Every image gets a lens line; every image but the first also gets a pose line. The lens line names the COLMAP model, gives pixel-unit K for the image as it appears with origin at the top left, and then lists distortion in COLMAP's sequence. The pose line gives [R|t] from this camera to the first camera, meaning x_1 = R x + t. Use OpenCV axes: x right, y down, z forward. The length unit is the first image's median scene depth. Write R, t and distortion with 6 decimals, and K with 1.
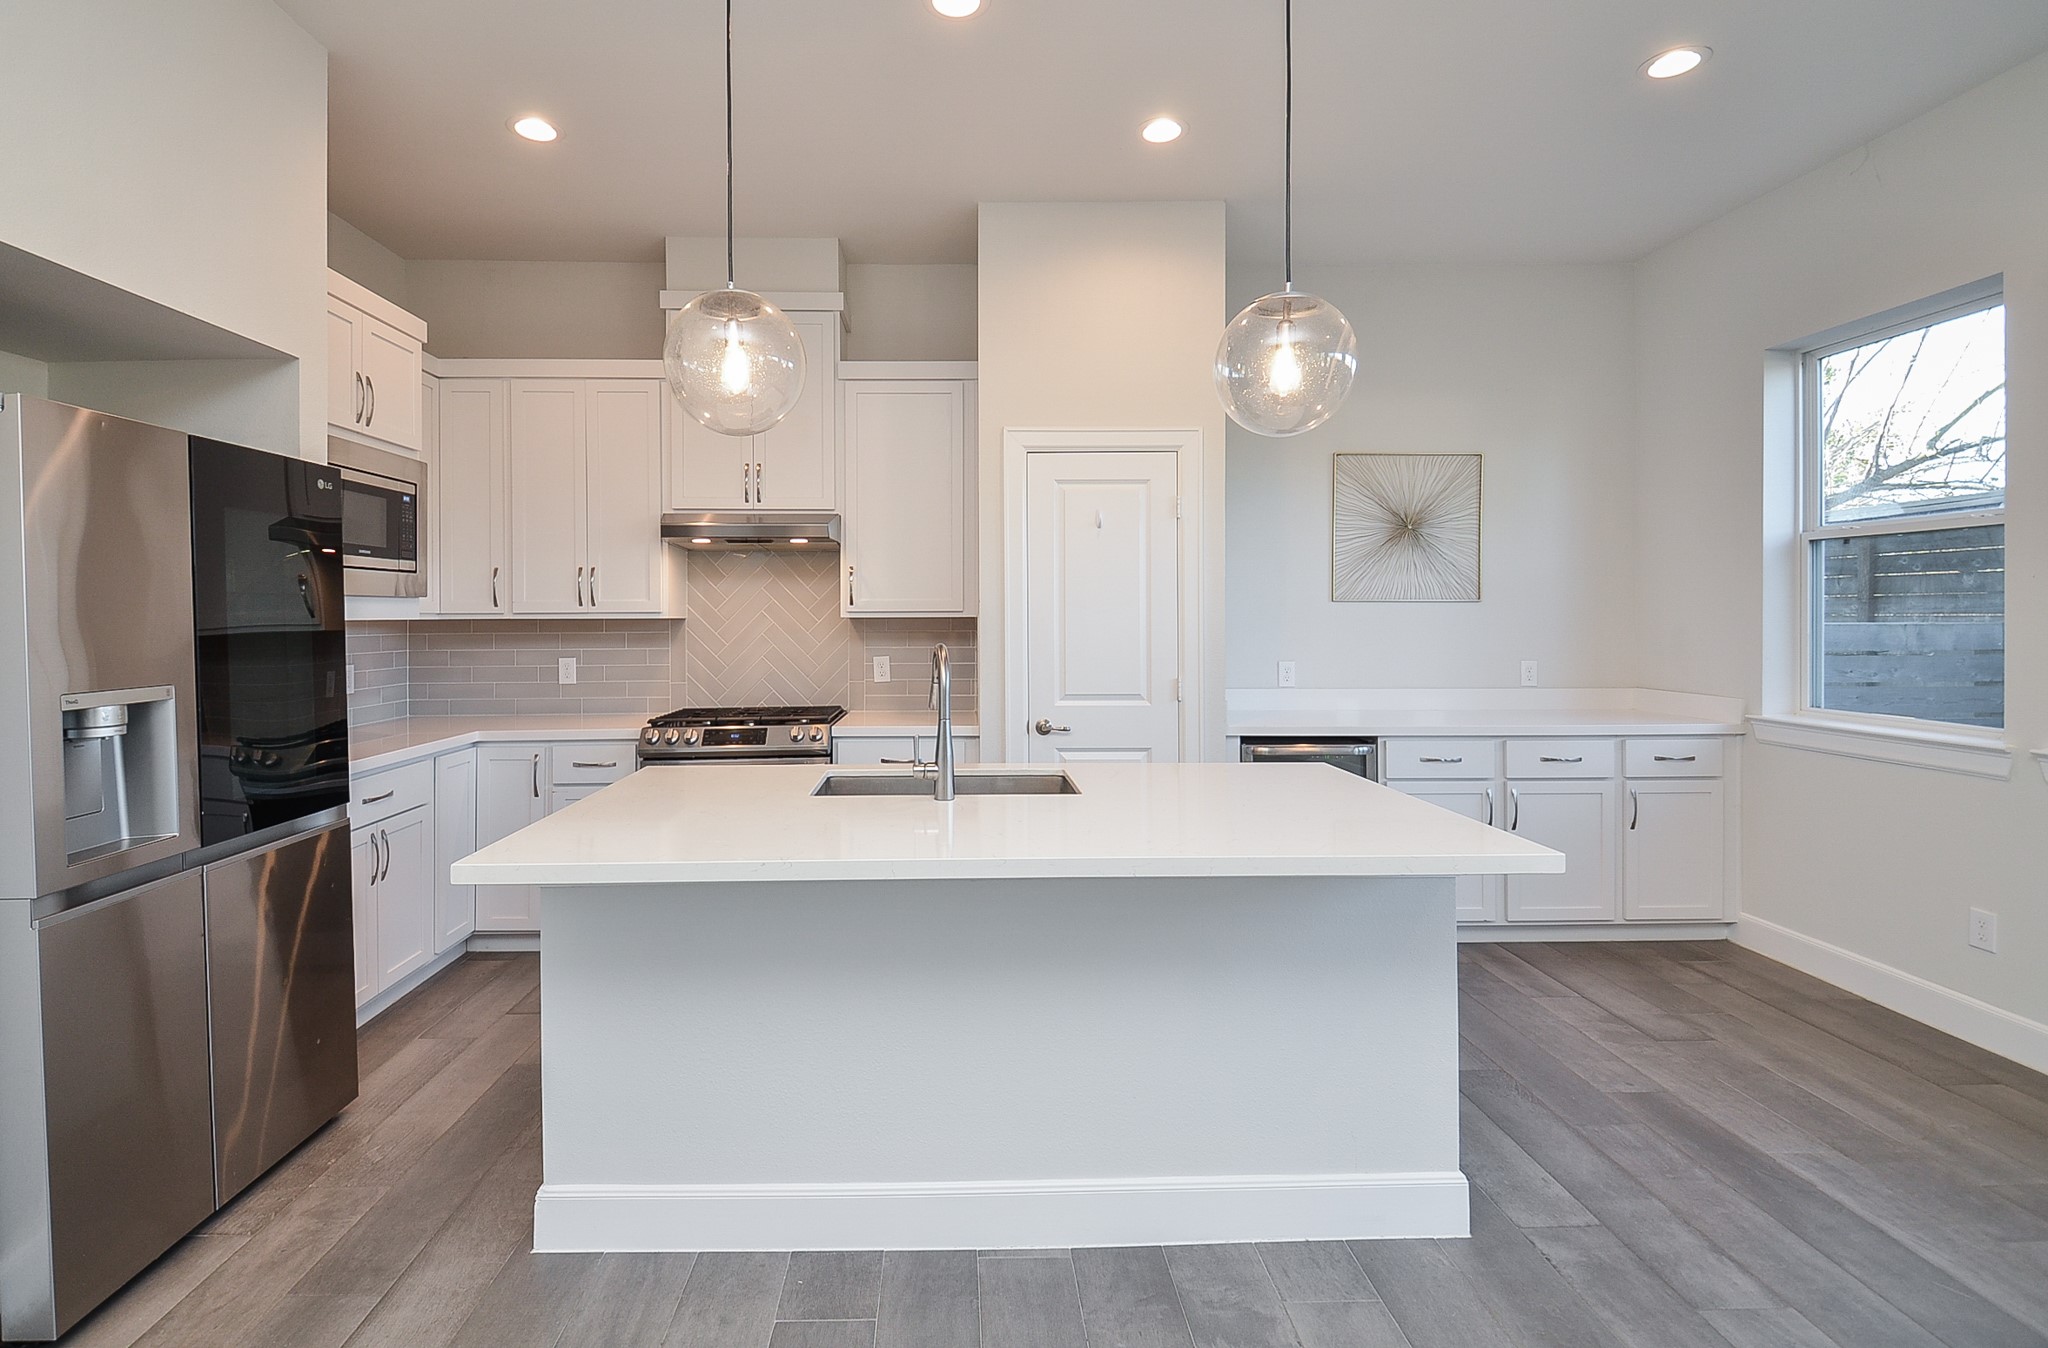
lens RADIAL K [[906.6, 0, 962.3], [0, 906.6, 627.9], [0, 0, 1]] dist [0.020590, -0.017459]
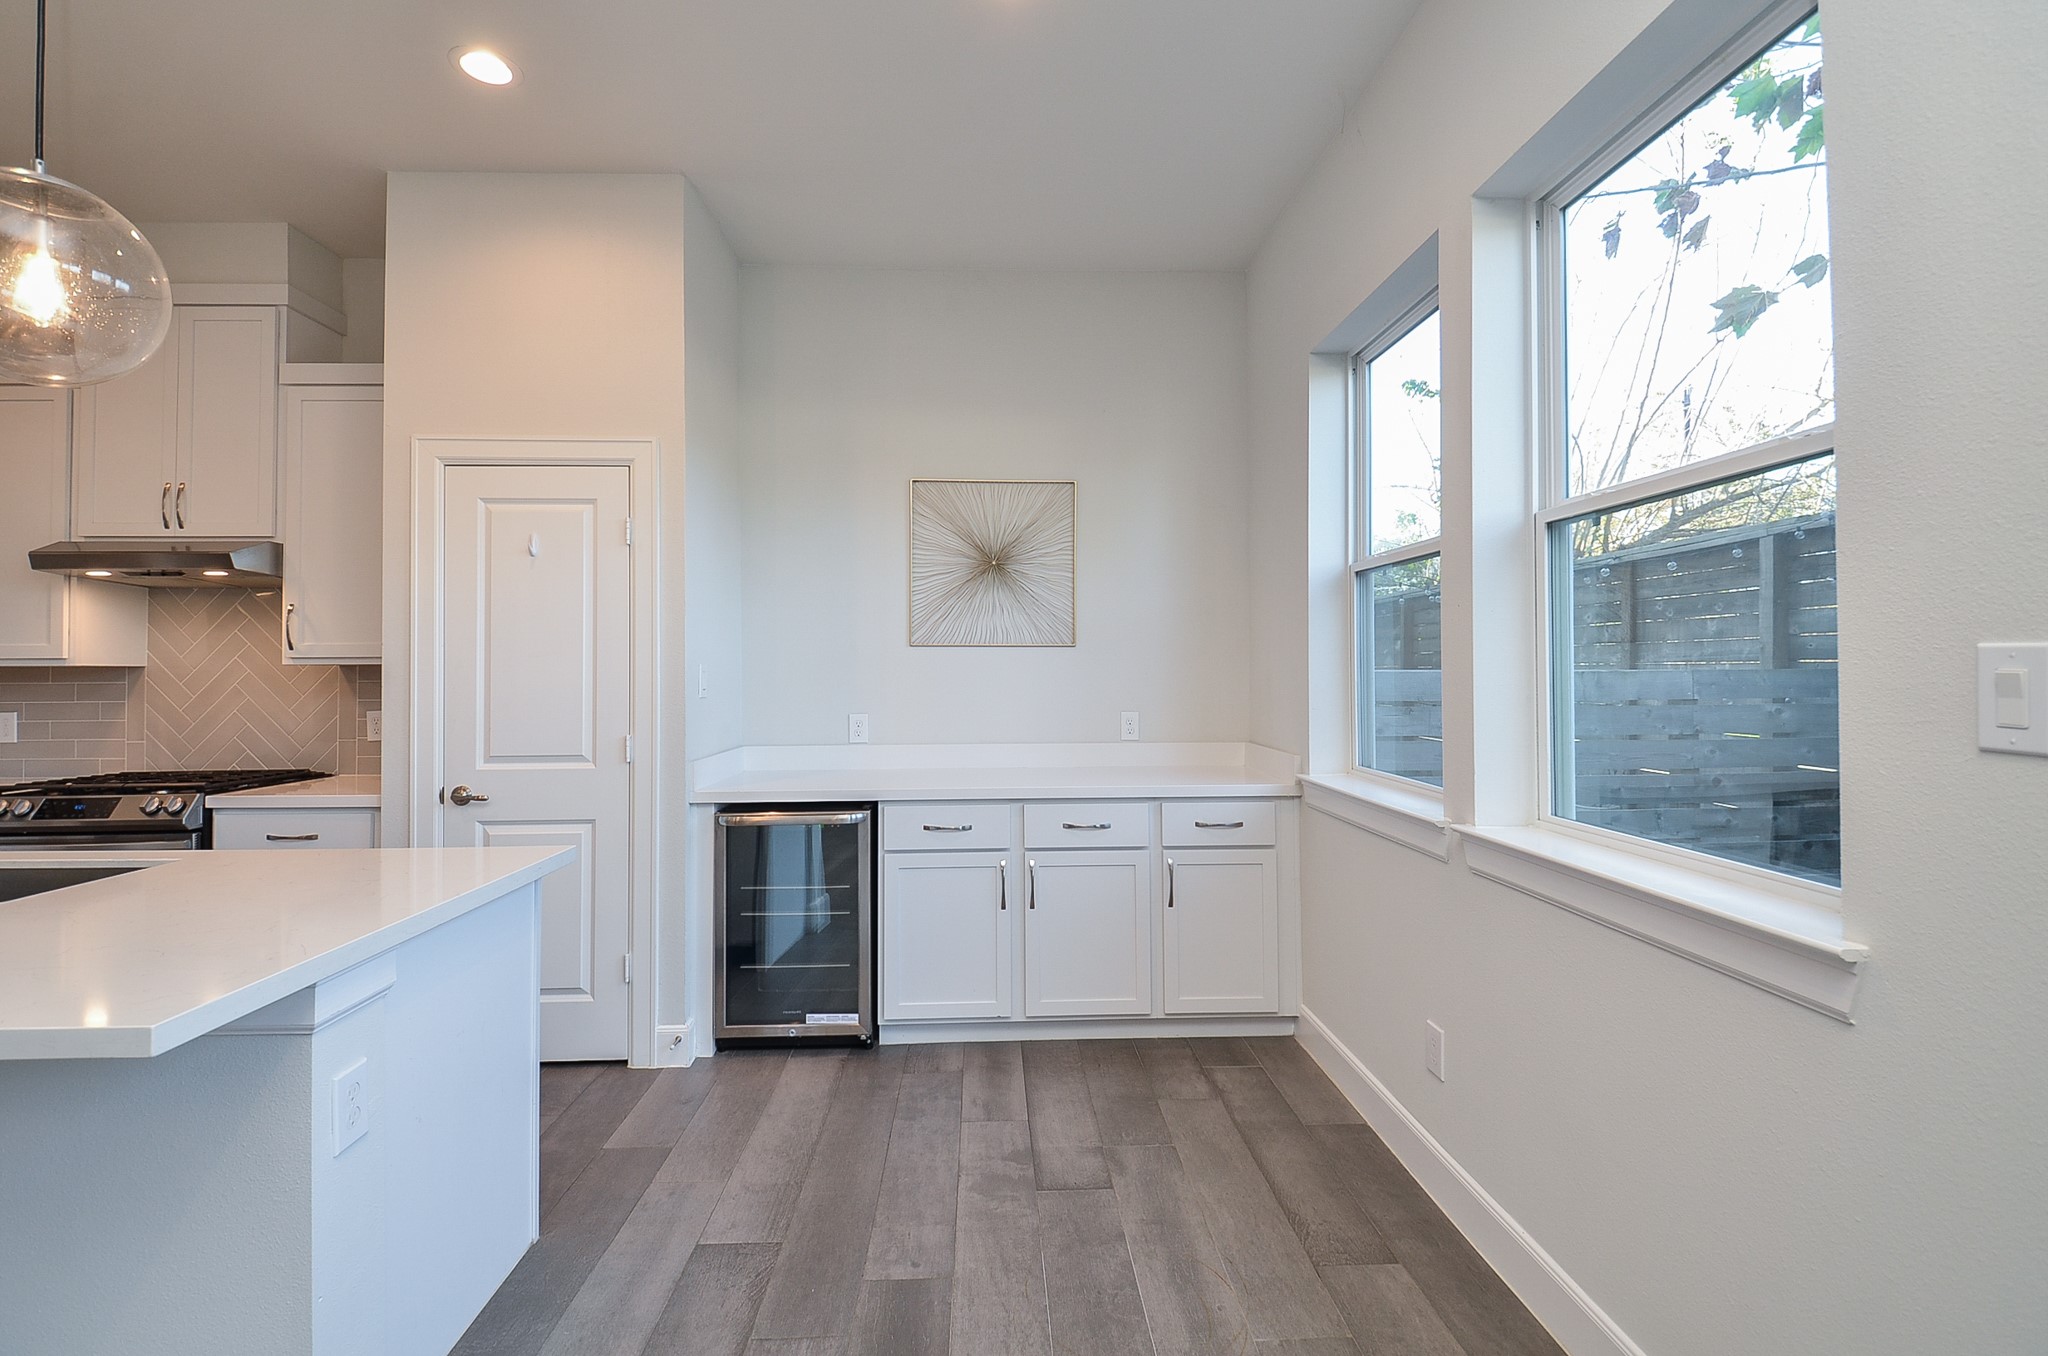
lens RADIAL K [[906.6, 0, 1032.6], [0, 906.6, 653.4], [0, 0, 1]] dist [0.020590, -0.017459]
pose [[0.999441, -0.001275, 0.033399, 0.582247], [0.002301, 0.999526, -0.030697, 0.006251], [-0.033344, 0.030757, 0.998971, 0.147942]]
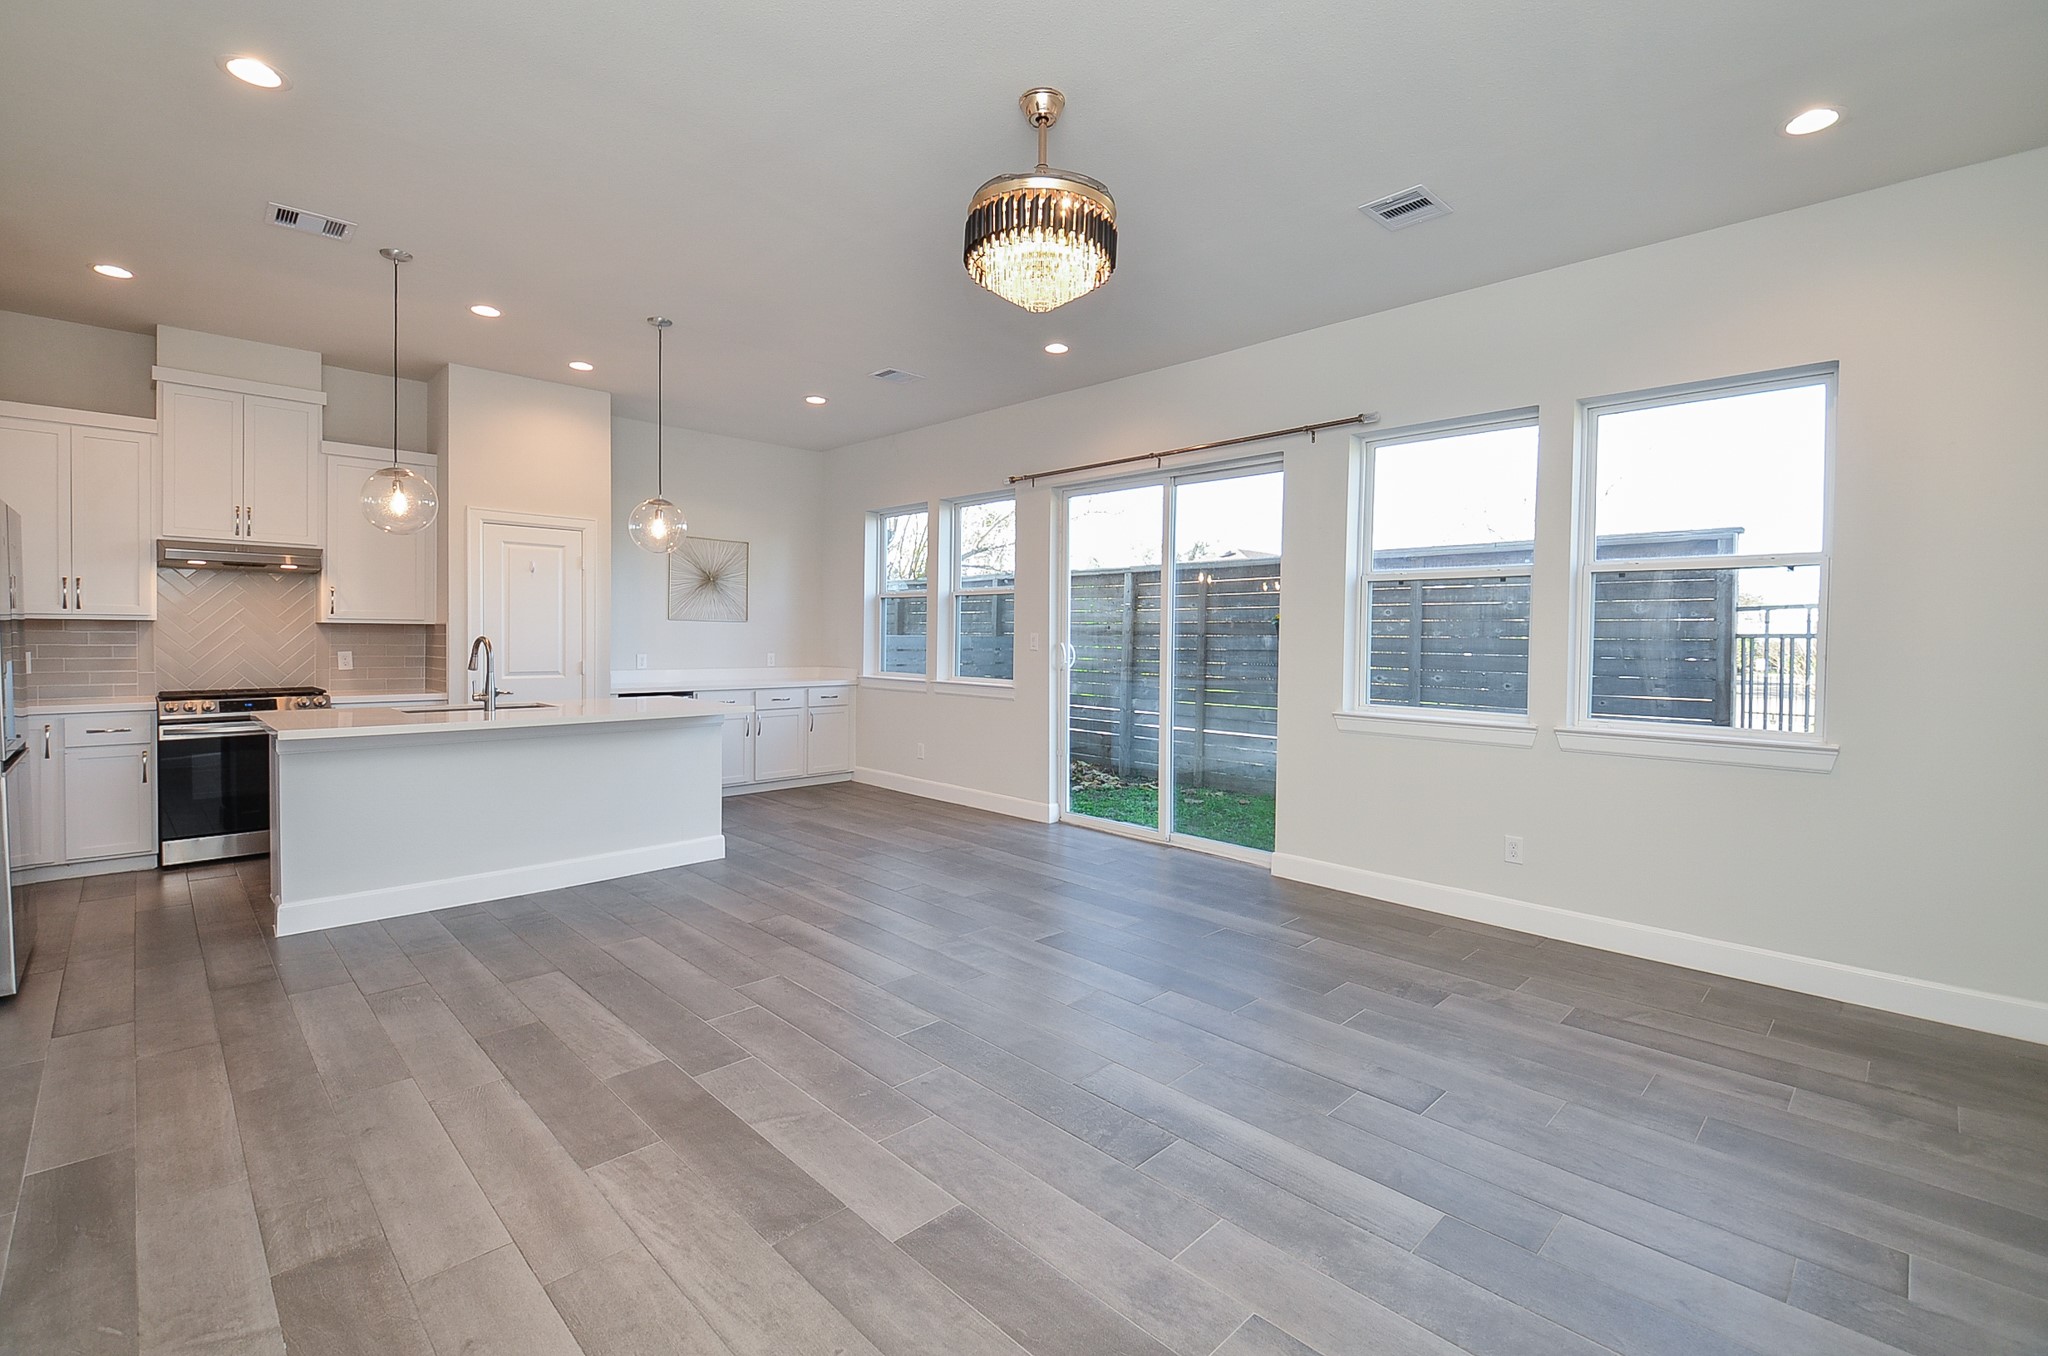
lens RADIAL K [[906.6, 0, 1005.5], [0, 906.6, 654.5], [0, 0, 1]] dist [0.020590, -0.017459]
pose [[0.732020, -0.003299, 0.681275, -0.354611], [-0.004759, 0.999939, 0.009955, 0.021015], [-0.681266, -0.010529, 0.731960, -0.822252]]
